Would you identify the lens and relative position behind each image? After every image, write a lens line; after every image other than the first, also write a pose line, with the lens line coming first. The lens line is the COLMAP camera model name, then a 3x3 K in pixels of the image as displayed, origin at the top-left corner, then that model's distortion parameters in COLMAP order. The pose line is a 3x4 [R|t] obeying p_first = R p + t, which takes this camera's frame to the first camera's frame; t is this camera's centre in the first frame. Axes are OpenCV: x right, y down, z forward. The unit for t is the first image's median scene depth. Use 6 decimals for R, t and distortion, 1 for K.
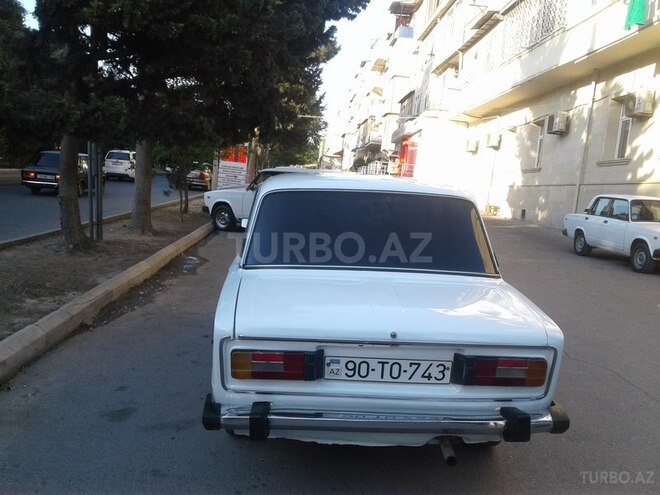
lens RADIAL K [[610.4, 0, 330.0], [0, 610.4, 247.5], [0, 0, 1]] dist [0.096558, -0.248293]
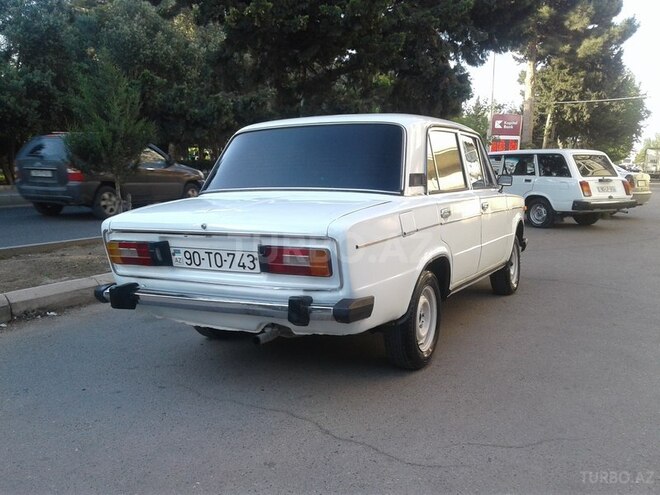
lens RADIAL K [[610.4, 0, 330.0], [0, 610.4, 247.5], [0, 0, 1]] dist [0.096558, -0.248293]
pose [[0.870614, 0.000794, -0.491965, 0.856195], [-0.007336, 0.999908, -0.011368, 0.187112], [0.491911, 0.013506, 0.870541, 0.090676]]
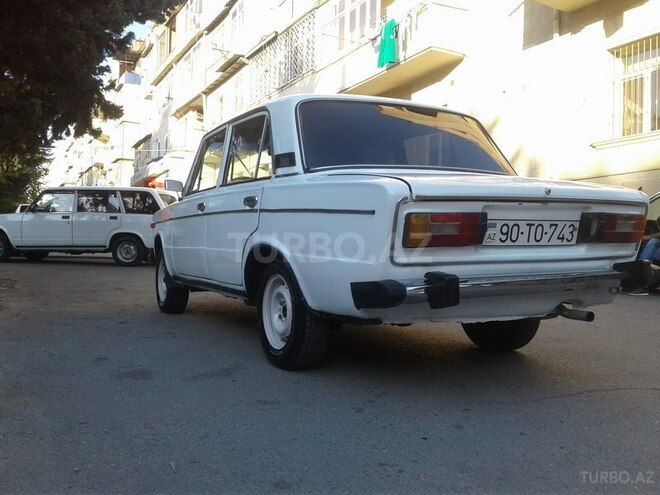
lens RADIAL K [[610.4, 0, 330.0], [0, 610.4, 247.5], [0, 0, 1]] dist [0.096558, -0.248293]
pose [[0.904375, -0.055891, 0.423062, -0.625028], [0.091107, 0.993817, -0.063466, 0.255165], [-0.416899, 0.095941, 0.903875, 0.232186]]
